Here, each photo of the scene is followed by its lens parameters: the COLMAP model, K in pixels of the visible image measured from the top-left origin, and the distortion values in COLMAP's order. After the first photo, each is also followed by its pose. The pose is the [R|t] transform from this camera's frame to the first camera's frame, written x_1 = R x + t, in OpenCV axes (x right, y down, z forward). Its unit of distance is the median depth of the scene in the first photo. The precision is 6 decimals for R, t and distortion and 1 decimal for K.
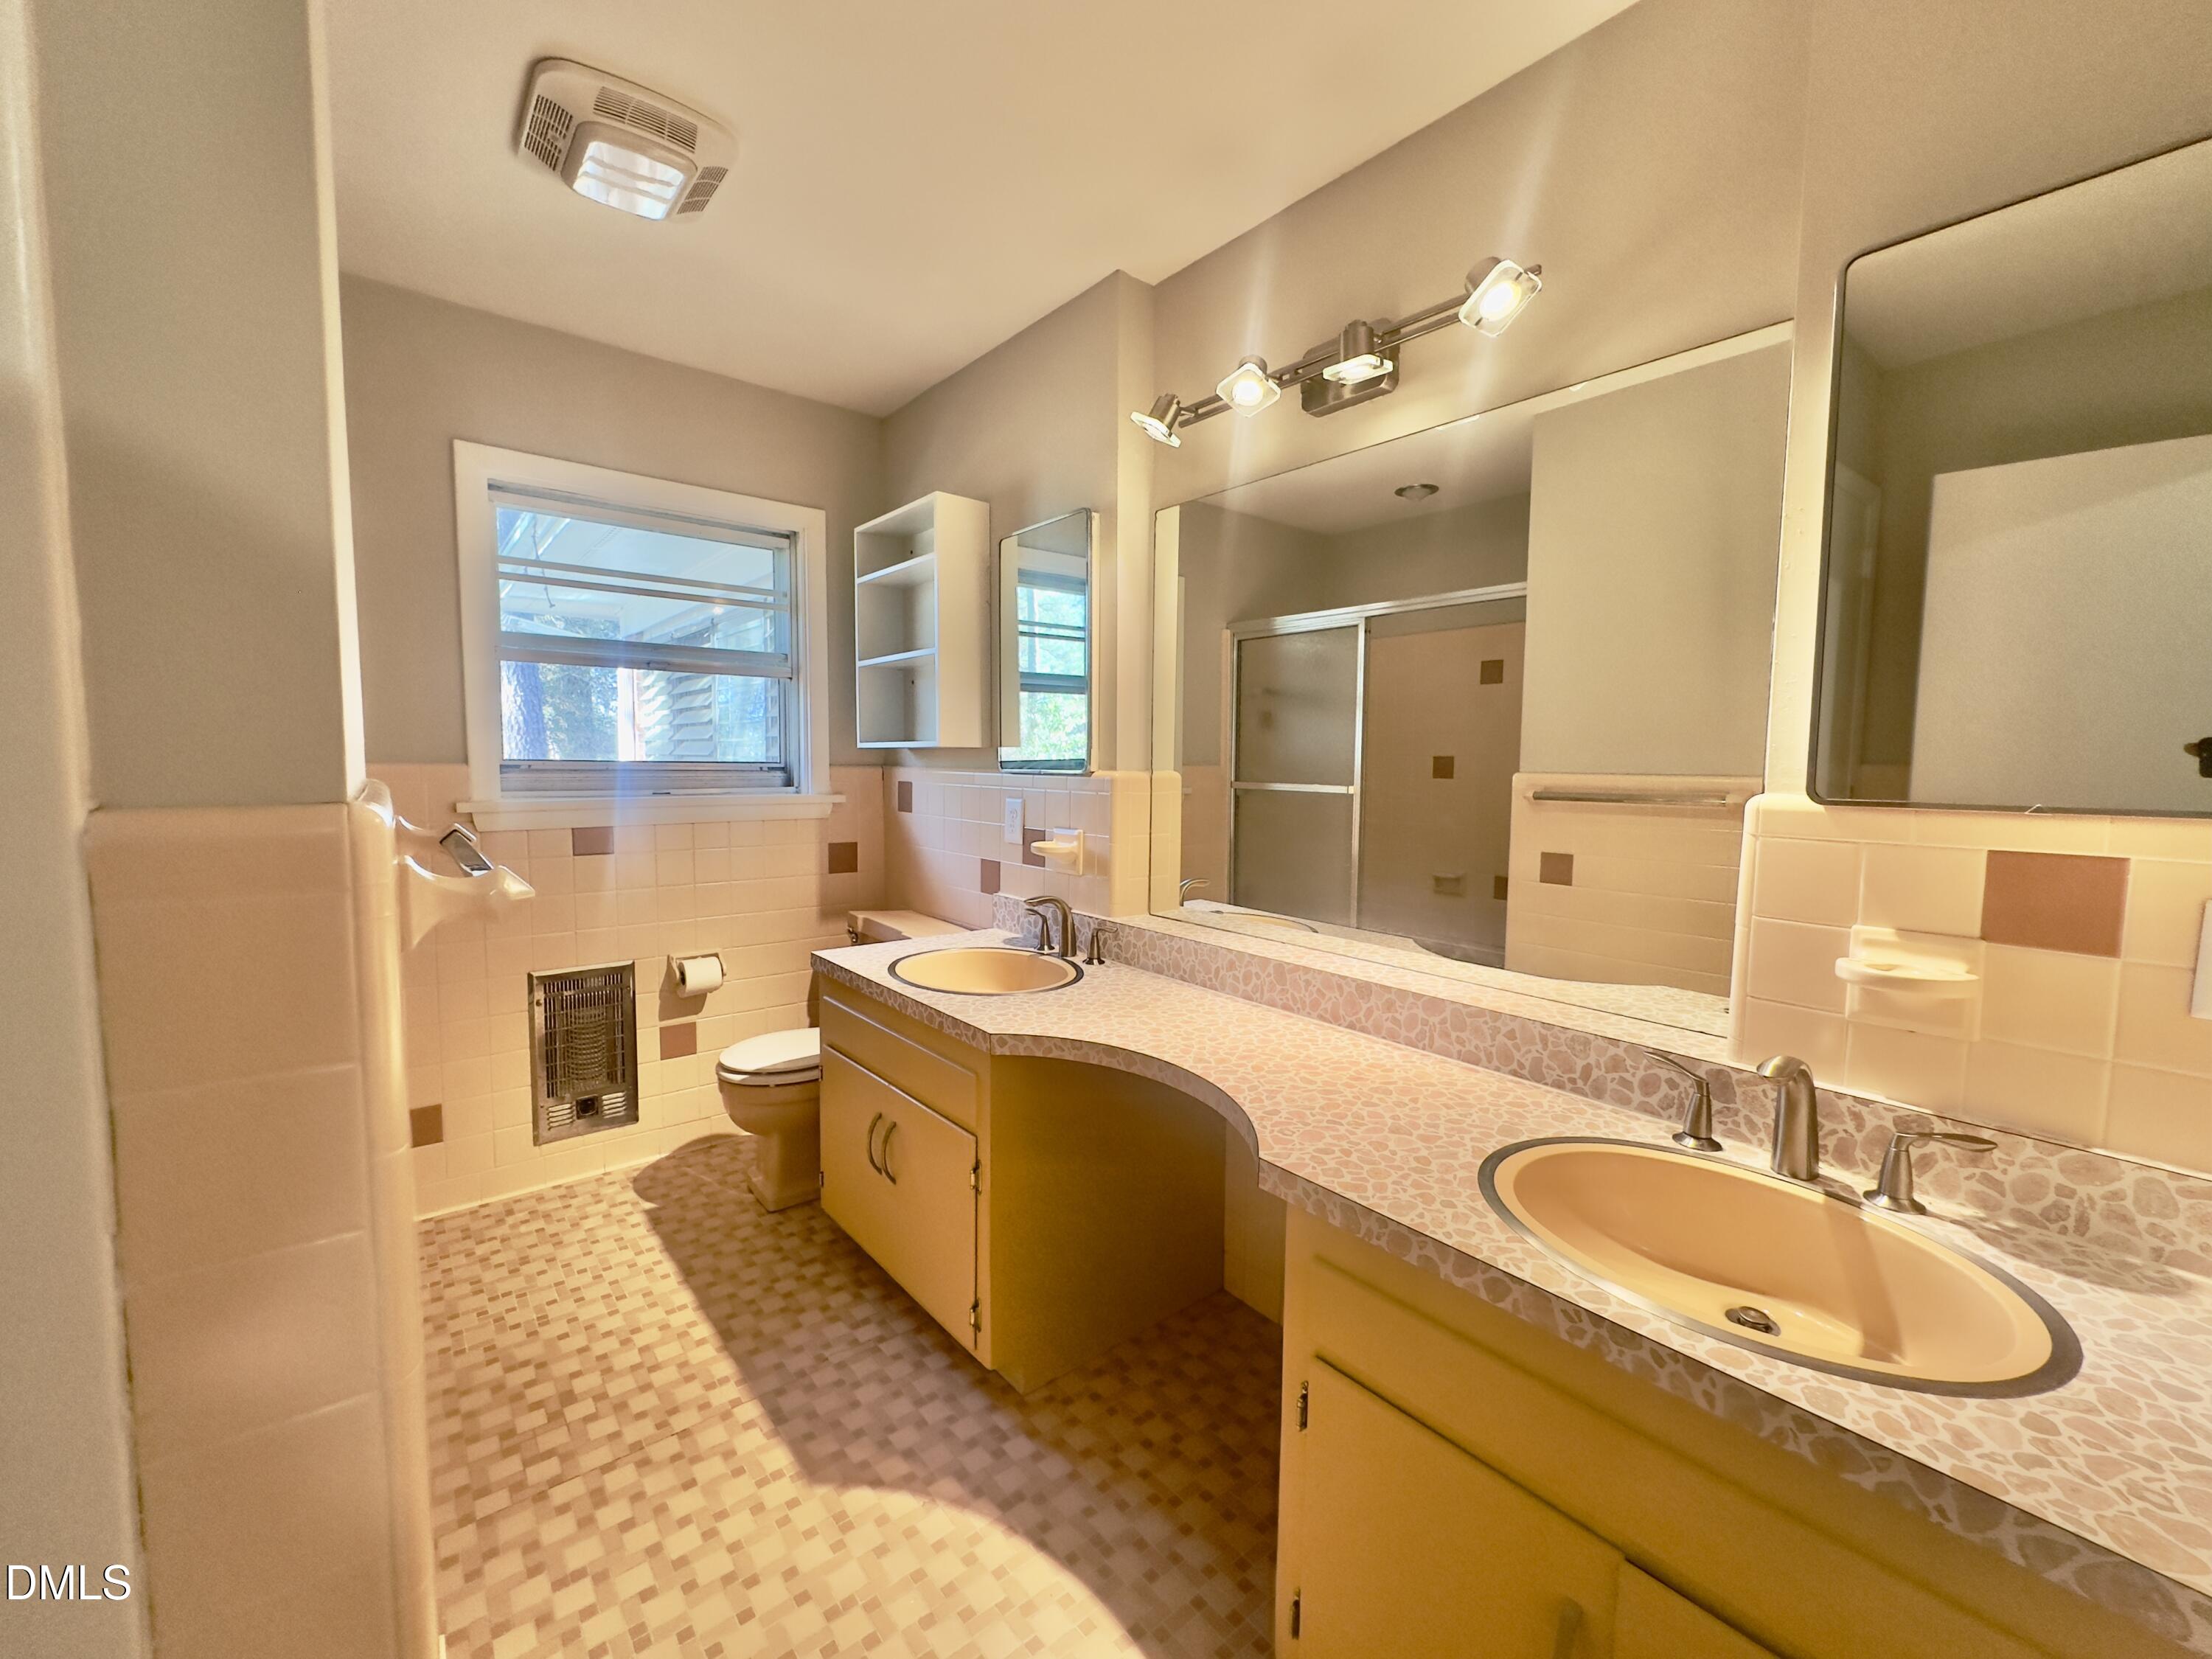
lens RADIAL K [[888.9, 0, 1105.7], [0, 888.9, 826.3], [0, 0, 1]] dist [-0.004656, 0.000228]
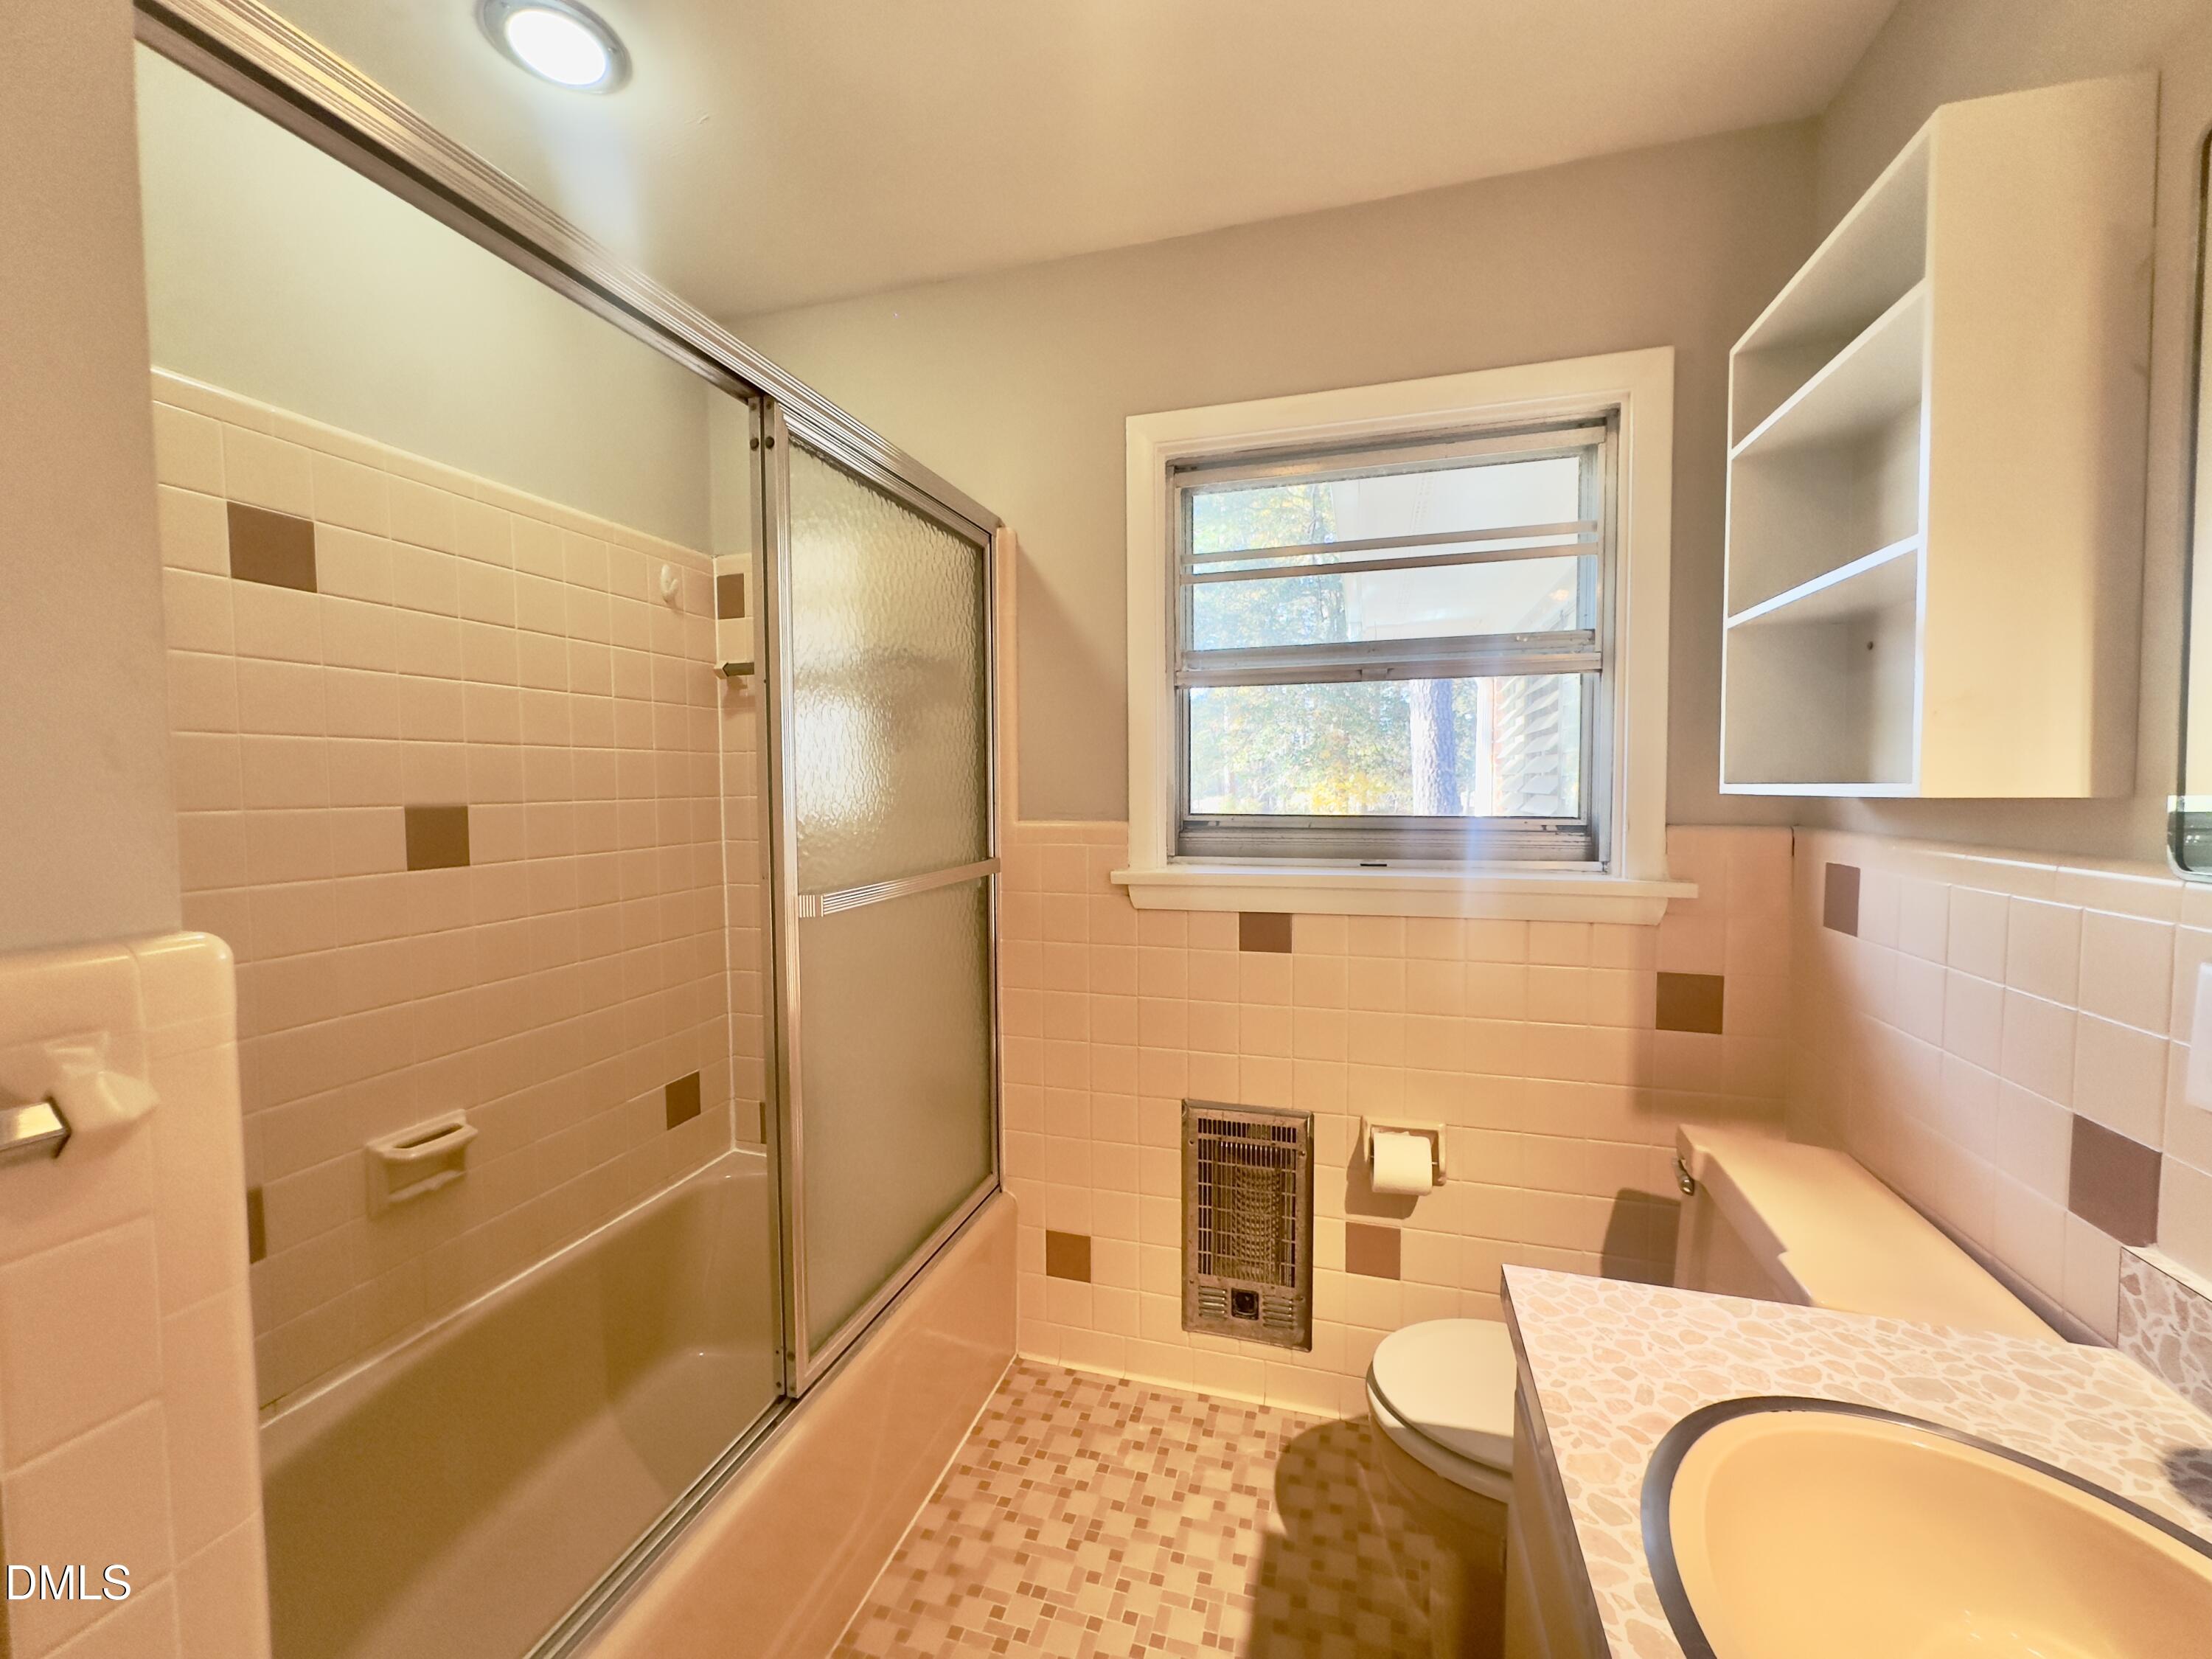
lens RADIAL K [[888.9, 0, 1110.3], [0, 888.9, 823.8], [0, 0, 1]] dist [-0.004656, 0.000228]
pose [[0.560199, 0.027680, -0.827896, -0.063499], [-0.051919, 0.998650, -0.001742, -0.056700], [0.826729, 0.043959, 0.560880, 0.467301]]
